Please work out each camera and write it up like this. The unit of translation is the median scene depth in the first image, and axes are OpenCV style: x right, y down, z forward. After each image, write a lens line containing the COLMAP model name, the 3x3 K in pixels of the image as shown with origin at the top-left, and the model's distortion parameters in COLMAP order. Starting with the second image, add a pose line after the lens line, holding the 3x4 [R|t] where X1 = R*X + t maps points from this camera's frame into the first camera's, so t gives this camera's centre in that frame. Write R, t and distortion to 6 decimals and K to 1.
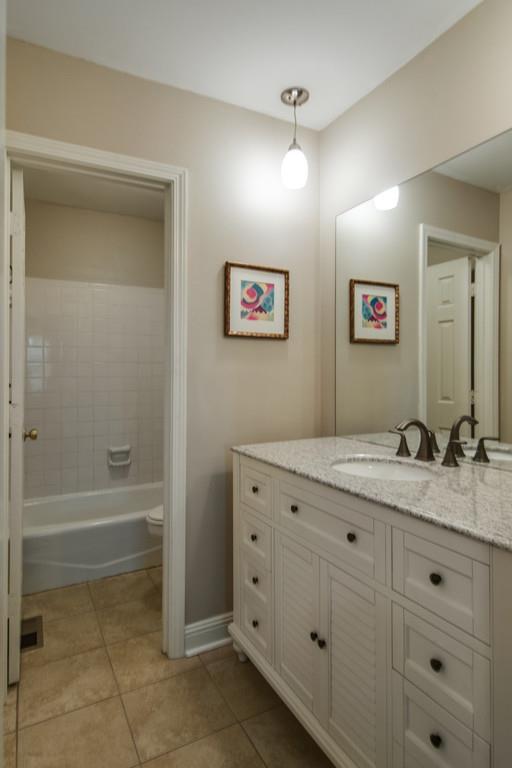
lens RADIAL K [[440.2, 0, 256.0], [0, 440.2, 384.0], [0, 0, 1]] dist [-0.001887, -0.001074]
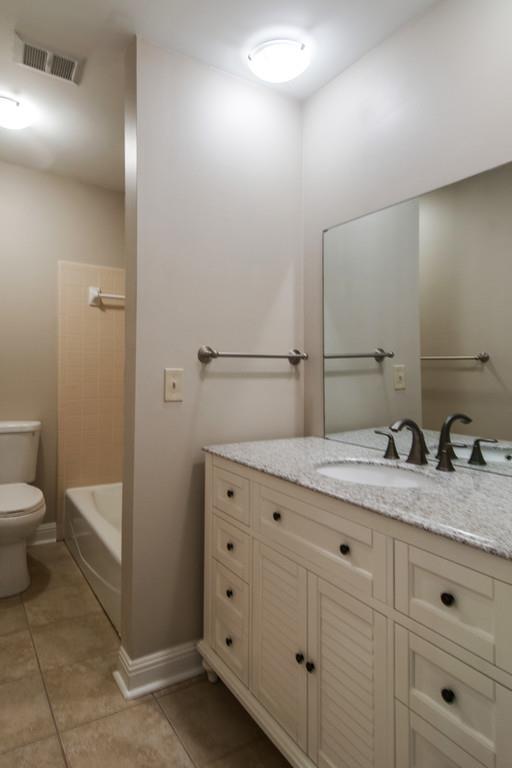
lens RADIAL K [[427.8, 0, 267.3], [0, 427.8, 373.0], [0, 0, 1]] dist [-0.001668, -0.000218]
pose [[0.991323, 0.021634, 0.129659, -0.060746], [-0.019570, 0.999661, -0.017167, -0.000822], [-0.129987, 0.014480, 0.991410, 0.118464]]
